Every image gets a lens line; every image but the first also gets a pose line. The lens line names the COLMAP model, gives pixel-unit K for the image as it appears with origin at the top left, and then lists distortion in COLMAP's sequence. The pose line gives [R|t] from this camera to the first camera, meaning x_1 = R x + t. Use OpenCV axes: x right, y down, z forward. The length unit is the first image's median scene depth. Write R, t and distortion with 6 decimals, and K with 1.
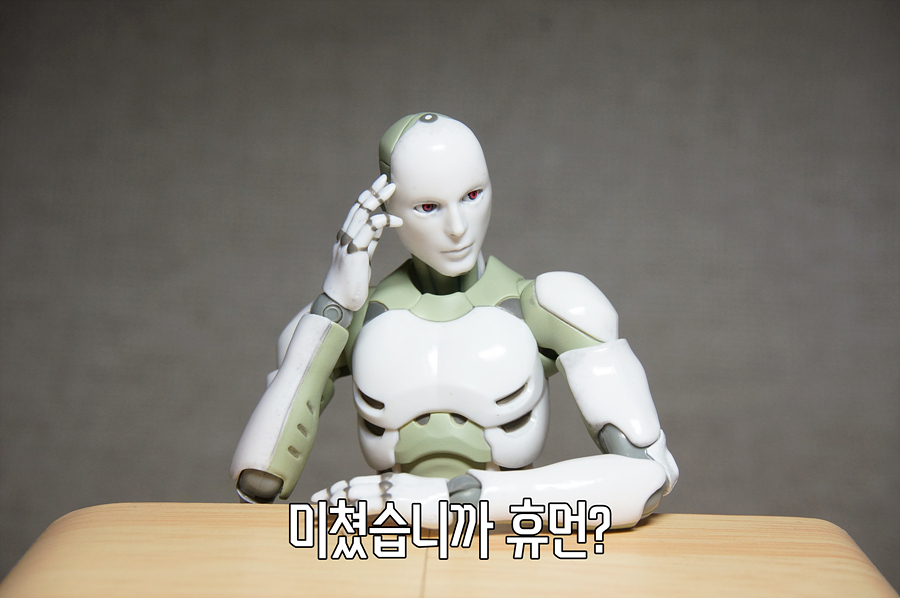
lens RADIAL K [[1520.8, 0, 450.1], [0, 1520.8, 299.1], [0, 0, 1]] dist [-0.185892, 0.000000]
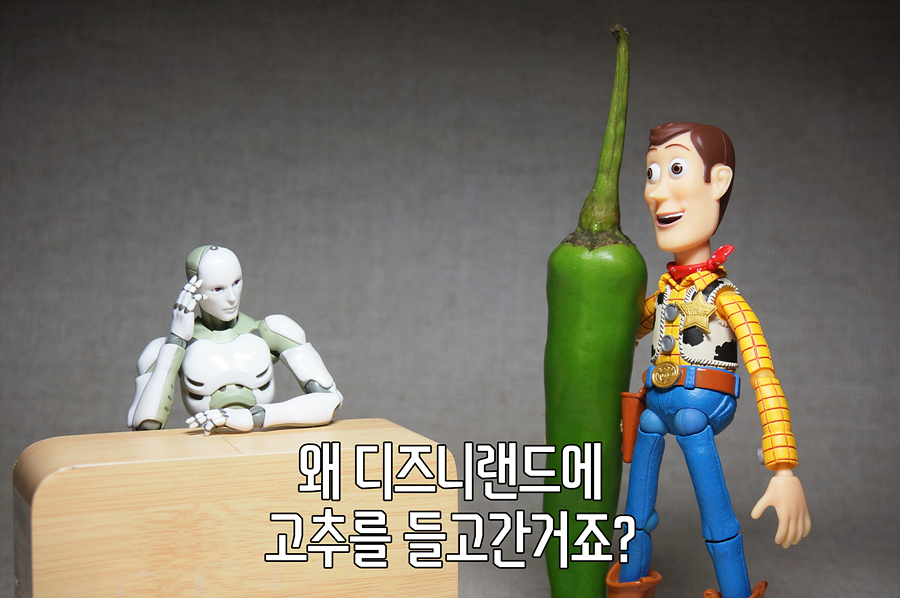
lens RADIAL K [[1478.5, 0, 449.2], [0, 1478.5, 299.6], [0, 0, 1]] dist [0.091639, 0.000000]
pose [[0.919853, -0.078278, 0.384374, -0.518654], [0.102412, 0.993826, -0.042689, 0.076959], [-0.378659, 0.078632, 0.922190, -1.054781]]
